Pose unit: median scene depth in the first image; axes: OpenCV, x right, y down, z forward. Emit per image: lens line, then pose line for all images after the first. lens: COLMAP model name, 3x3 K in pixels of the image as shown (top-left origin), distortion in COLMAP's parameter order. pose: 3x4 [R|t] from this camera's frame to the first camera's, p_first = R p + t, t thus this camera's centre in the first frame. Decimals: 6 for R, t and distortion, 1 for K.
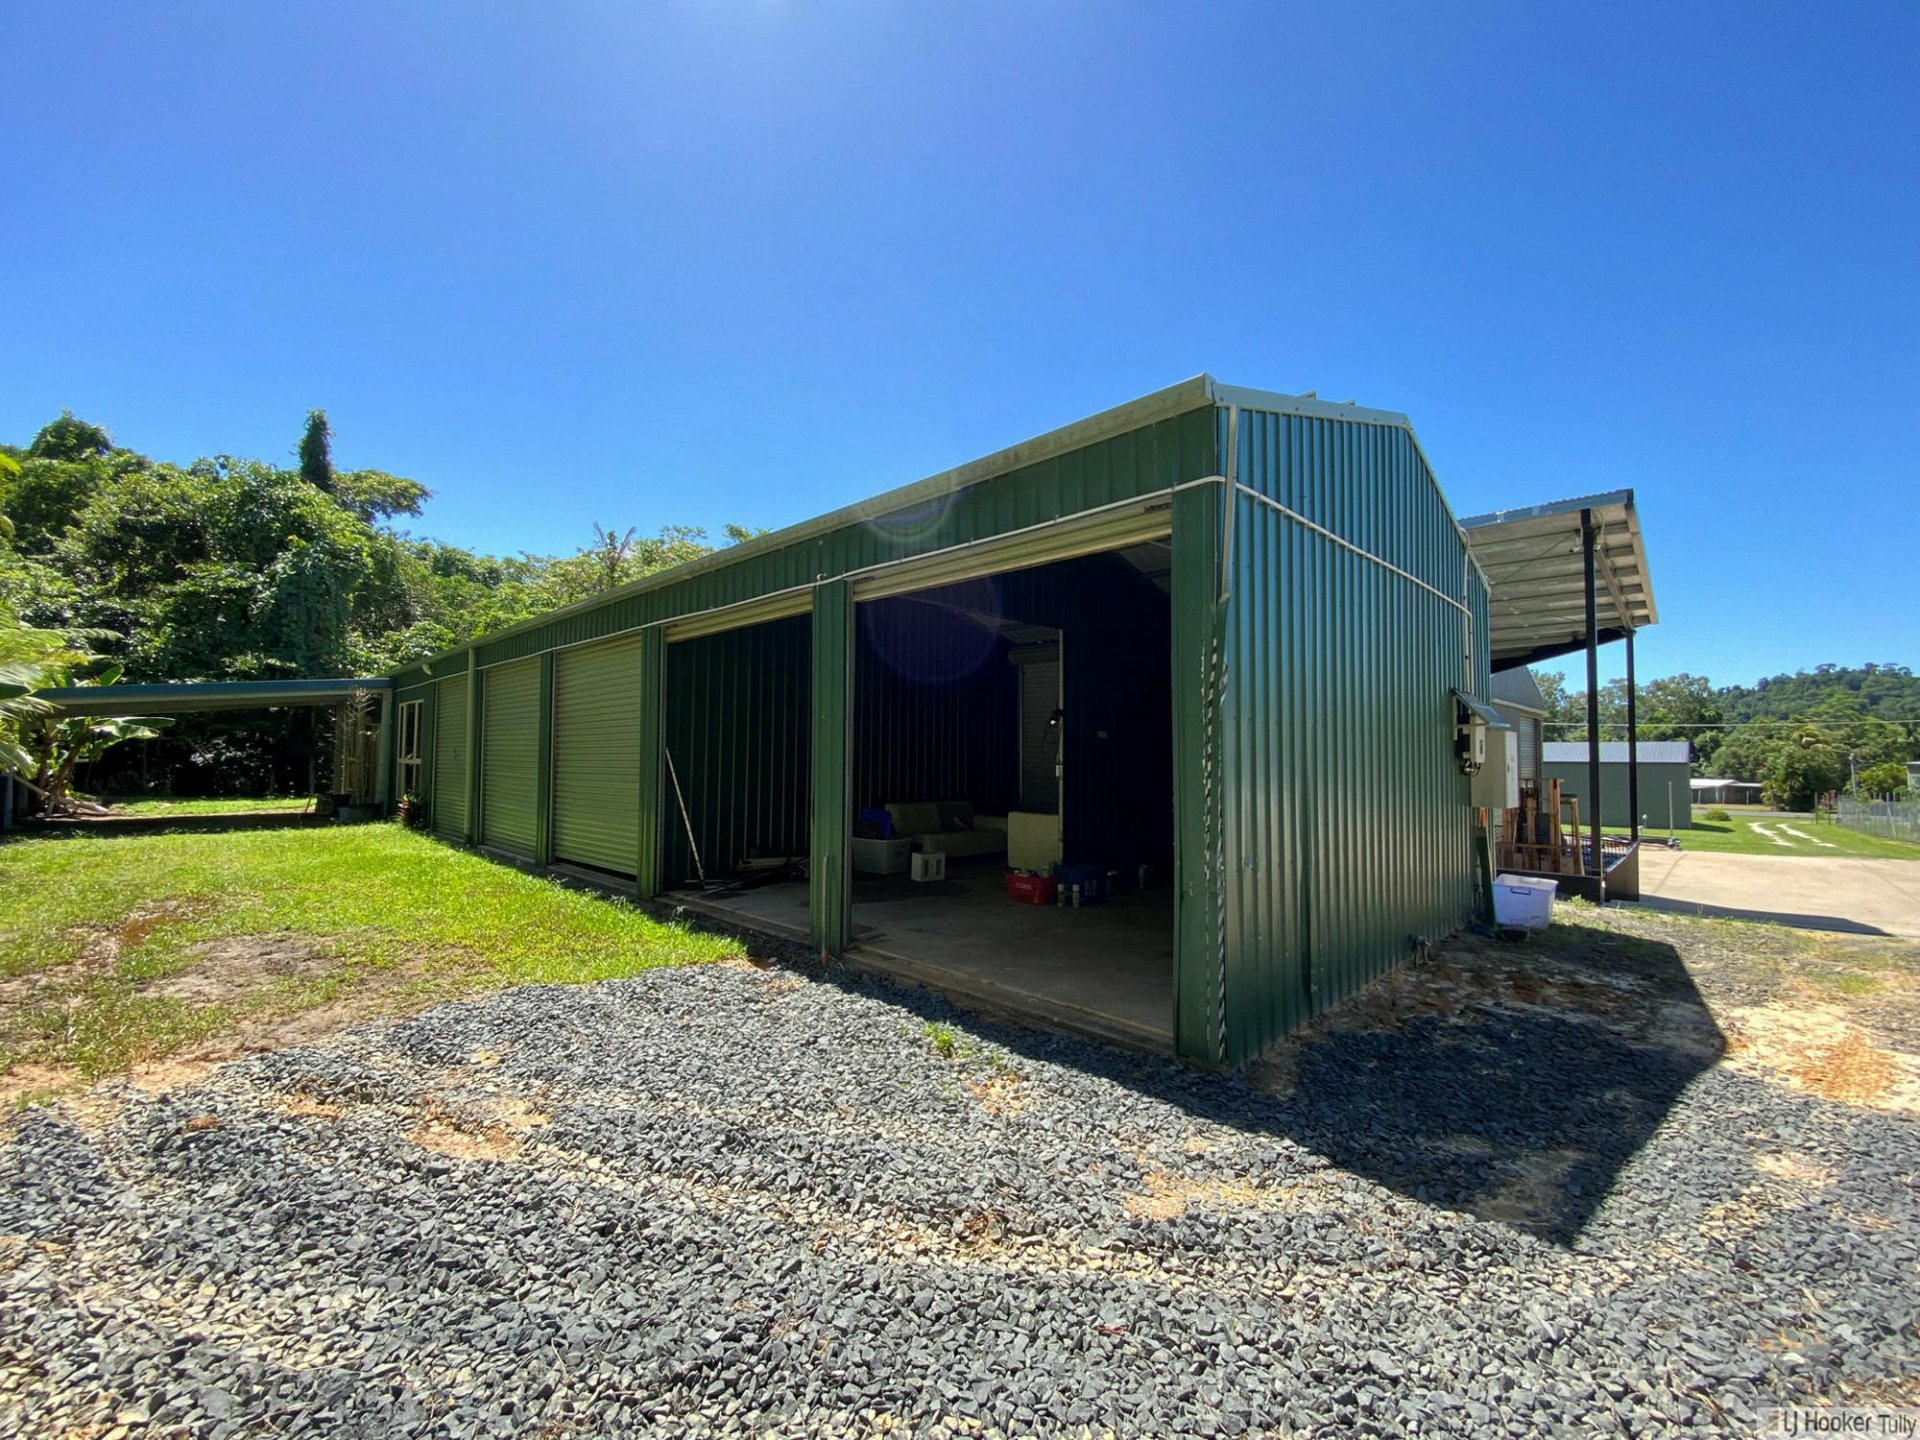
lens RADIAL K [[765.3, 0, 953.1], [0, 765.3, 729.0], [0, 0, 1]] dist [-0.004298, -0.000119]
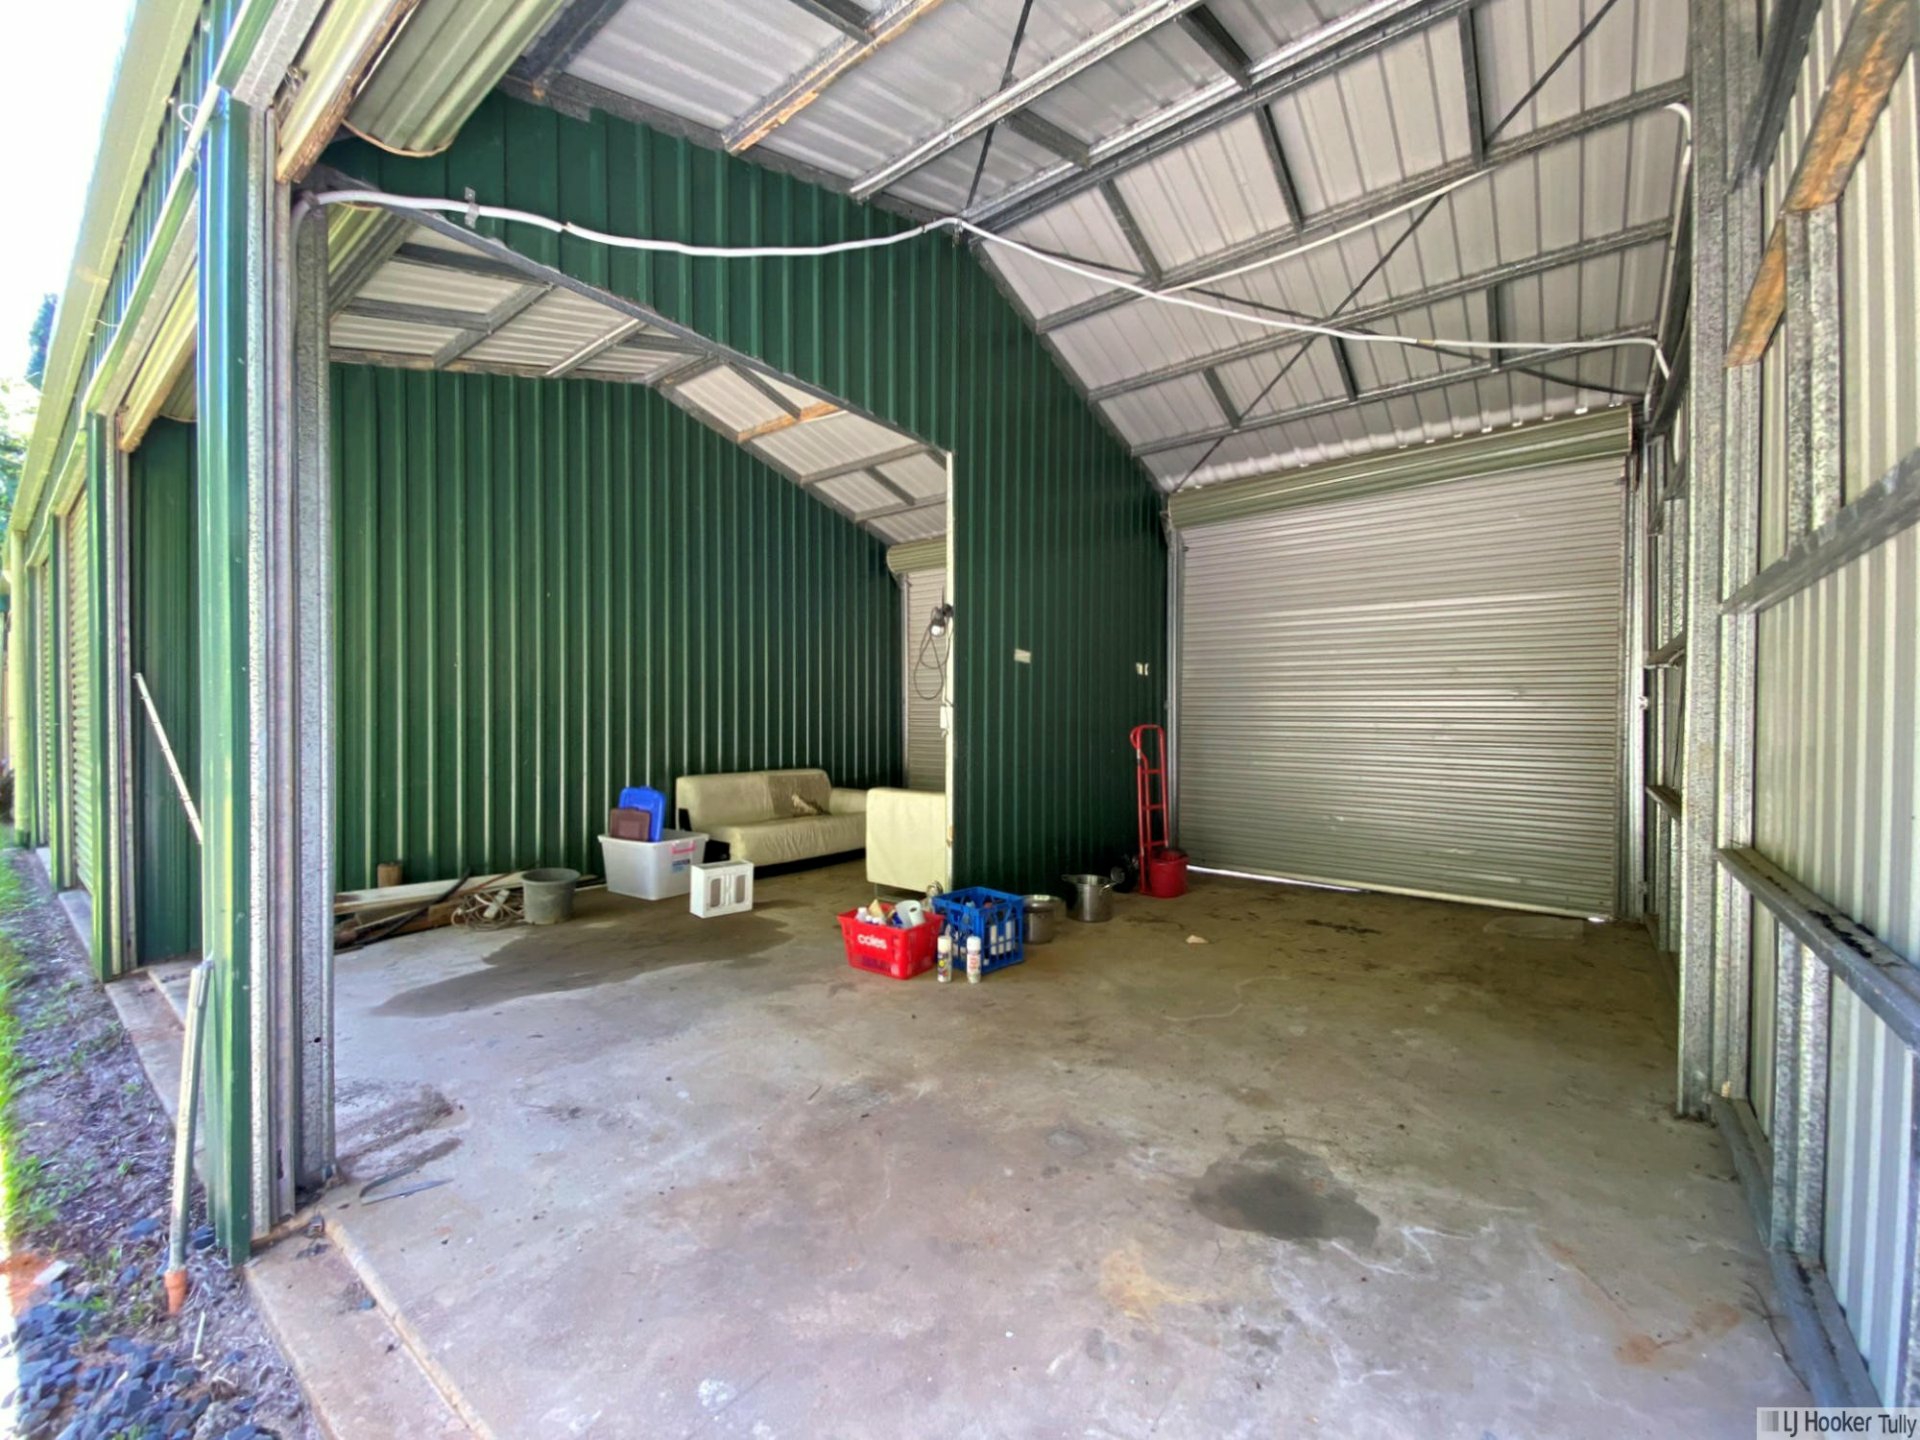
lens RADIAL K [[774.9, 0, 959.9], [0, 774.9, 721.5], [0, 0, 1]] dist [0.000980, -0.000235]
pose [[0.992832, -0.003045, 0.119483, 0.076231], [-0.001842, 0.999167, 0.040763, 0.031865], [-0.119508, -0.040691, 0.991999, 0.416979]]
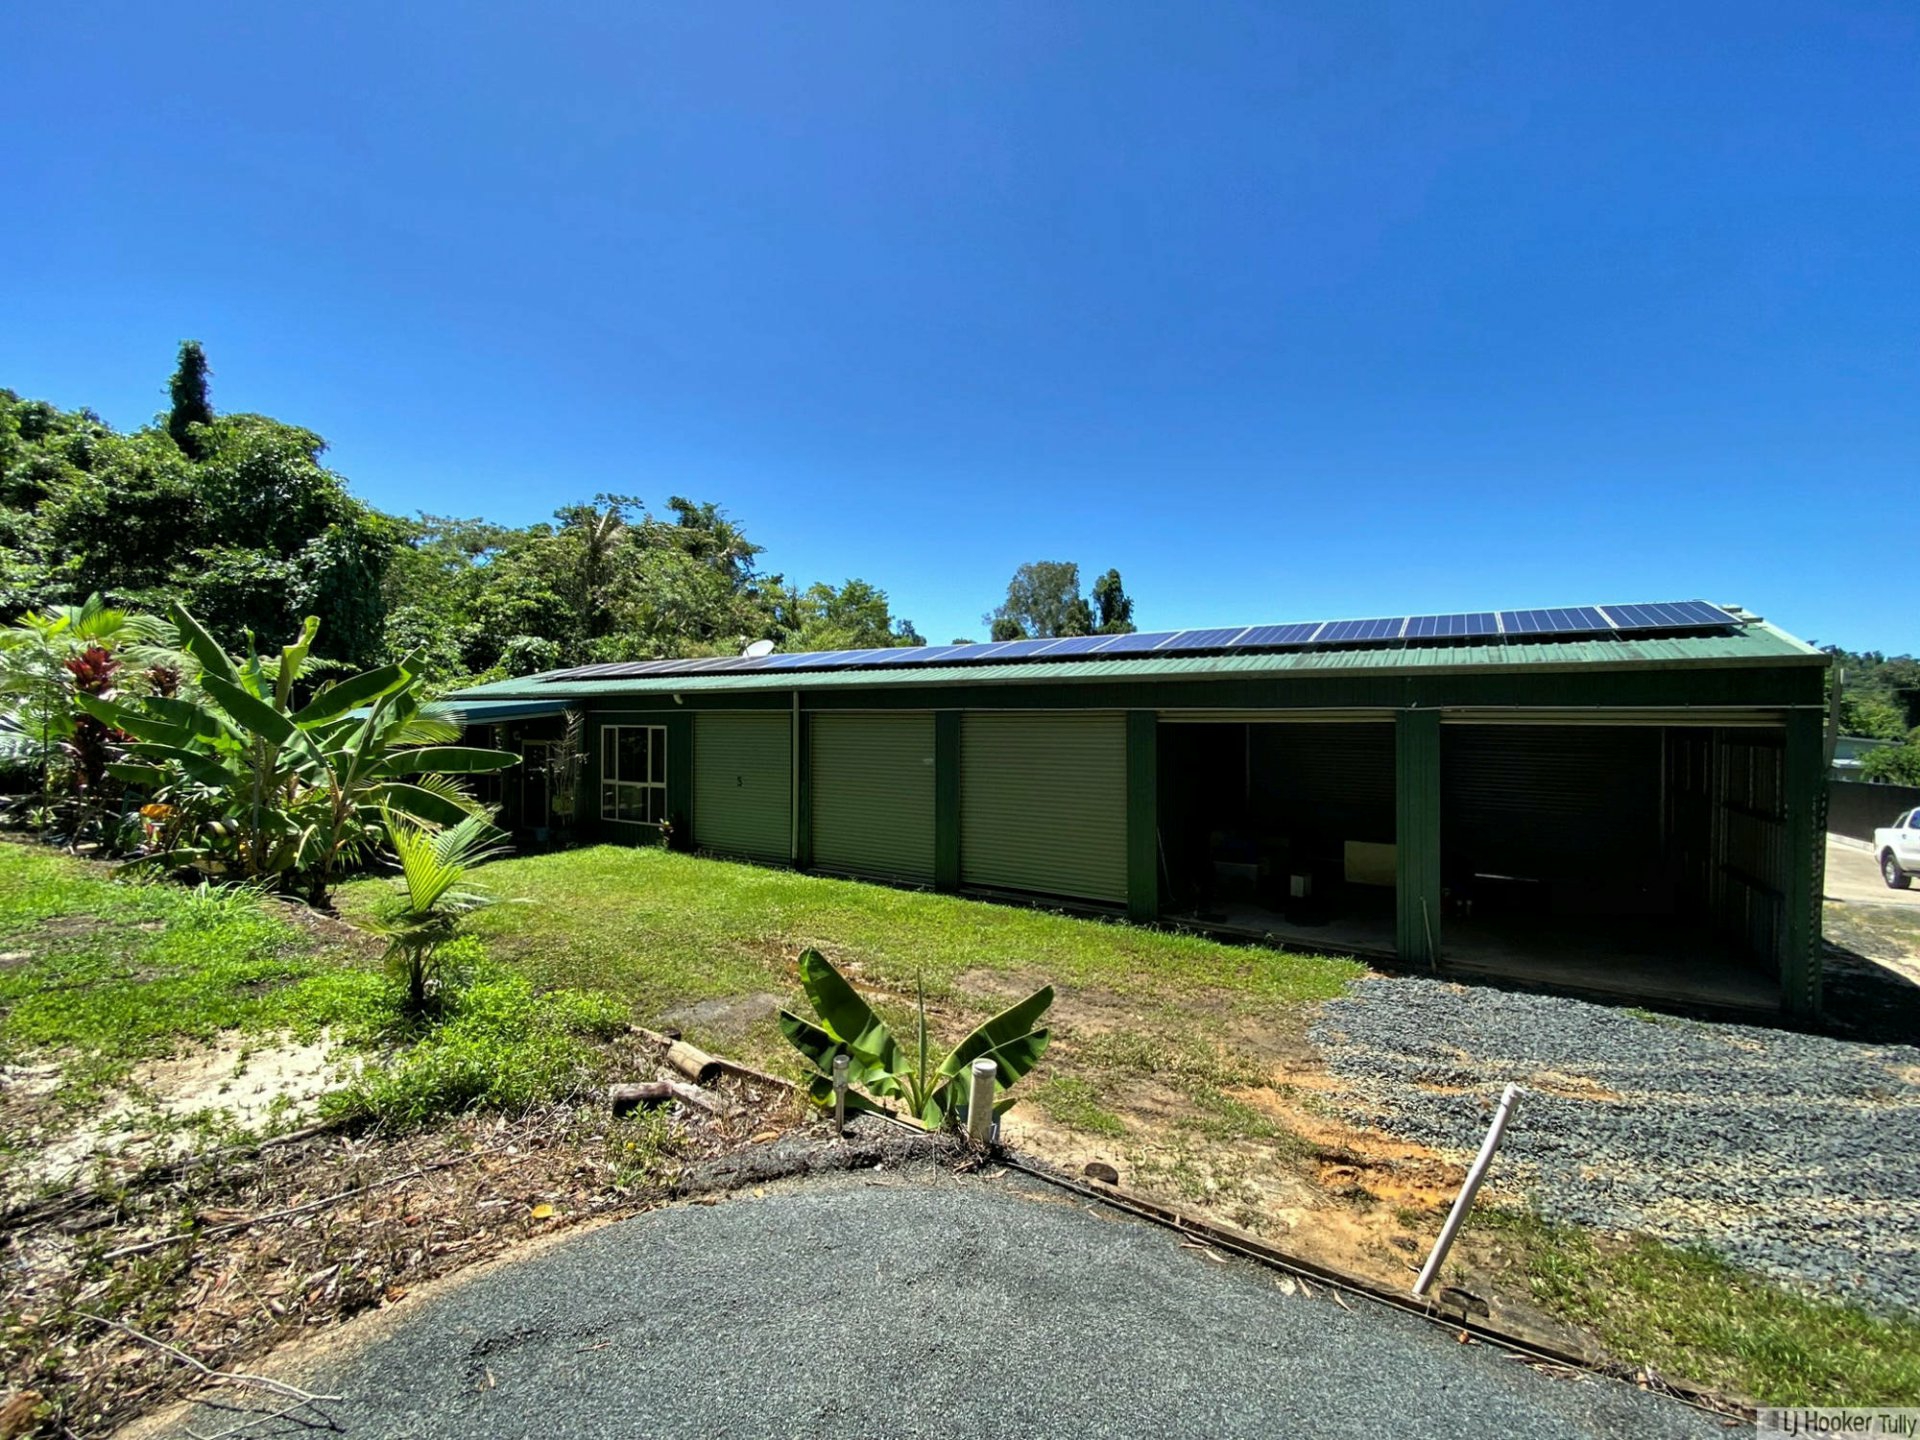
lens RADIAL K [[774.9, 0, 962.6], [0, 774.9, 714.5], [0, 0, 1]] dist [0.000980, -0.000235]
pose [[0.981622, -0.000016, 0.190833, -0.881114], [-0.004798, 0.999682, 0.024761, -0.145984], [-0.190773, -0.025222, 0.981310, -0.188285]]
